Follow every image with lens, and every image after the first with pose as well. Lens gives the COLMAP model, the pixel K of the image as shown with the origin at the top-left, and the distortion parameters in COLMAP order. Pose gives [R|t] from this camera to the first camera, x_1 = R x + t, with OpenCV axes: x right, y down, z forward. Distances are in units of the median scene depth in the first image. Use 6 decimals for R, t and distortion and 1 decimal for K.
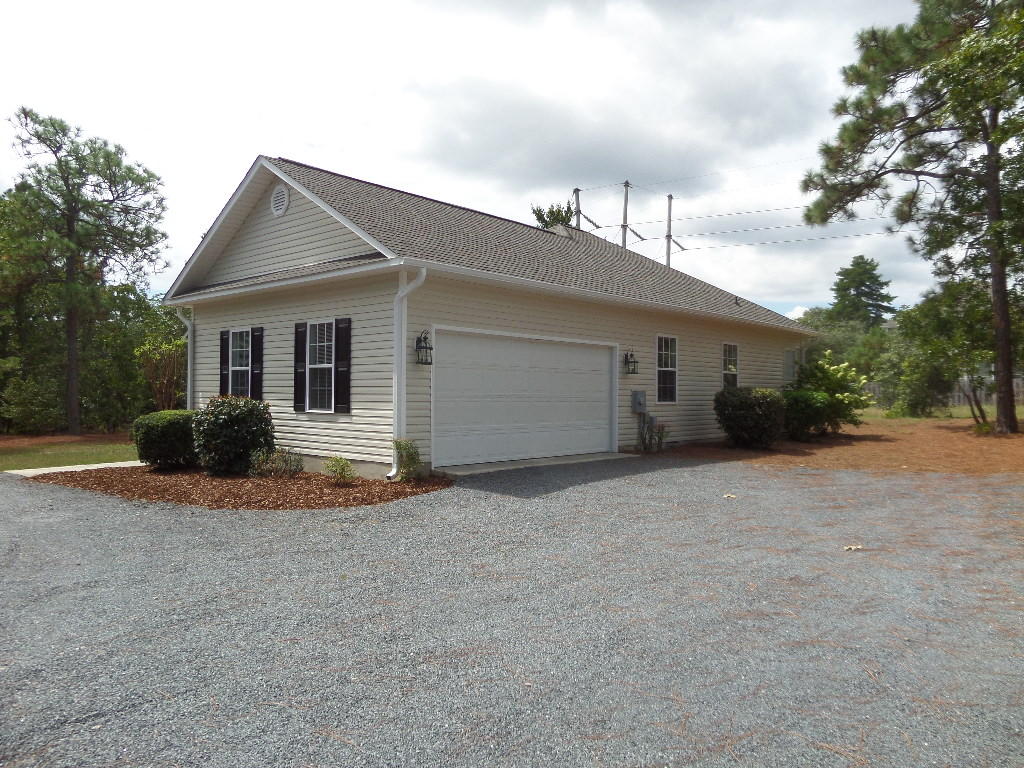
lens RADIAL K [[739.9, 0, 512.0], [0, 739.9, 384.0], [0, 0, 1]] dist [-0.014361, -0.009977]
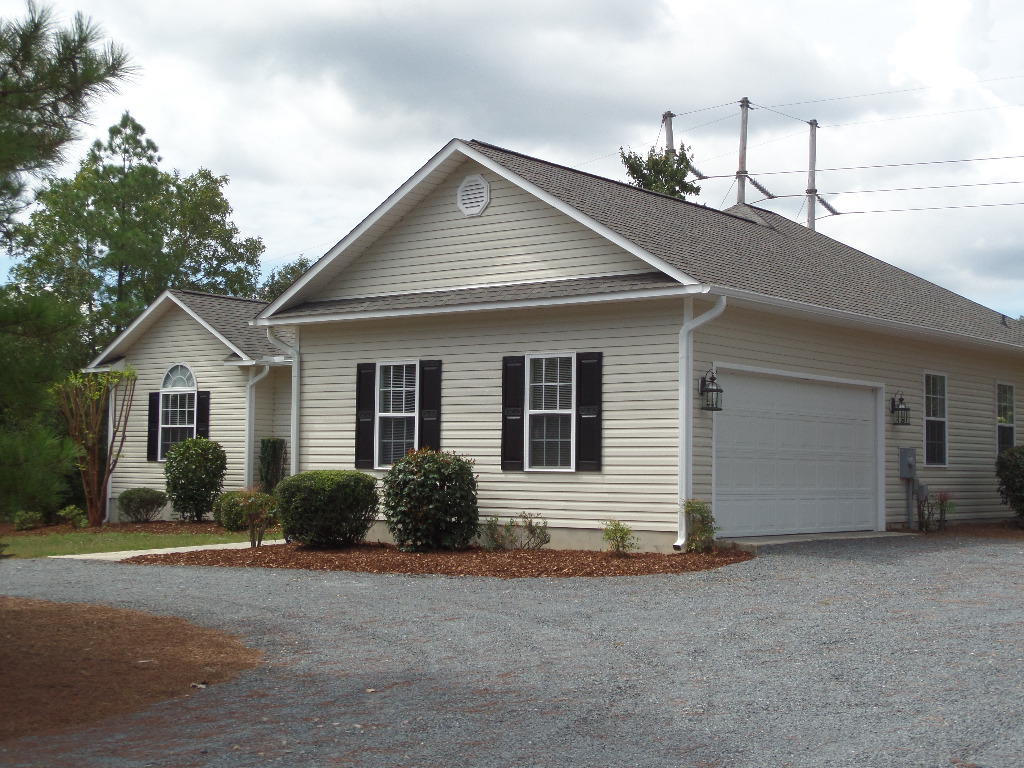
lens RADIAL K [[1558.8, 0, 441.0], [0, 1558.8, 384.5], [0, 0, 1]] dist [0.016627, 0.098901]
pose [[0.998623, 0.006411, 0.052064, -0.420116], [-0.004112, 0.999017, -0.044148, 0.018442], [-0.052295, 0.043874, 0.997667, -0.590034]]
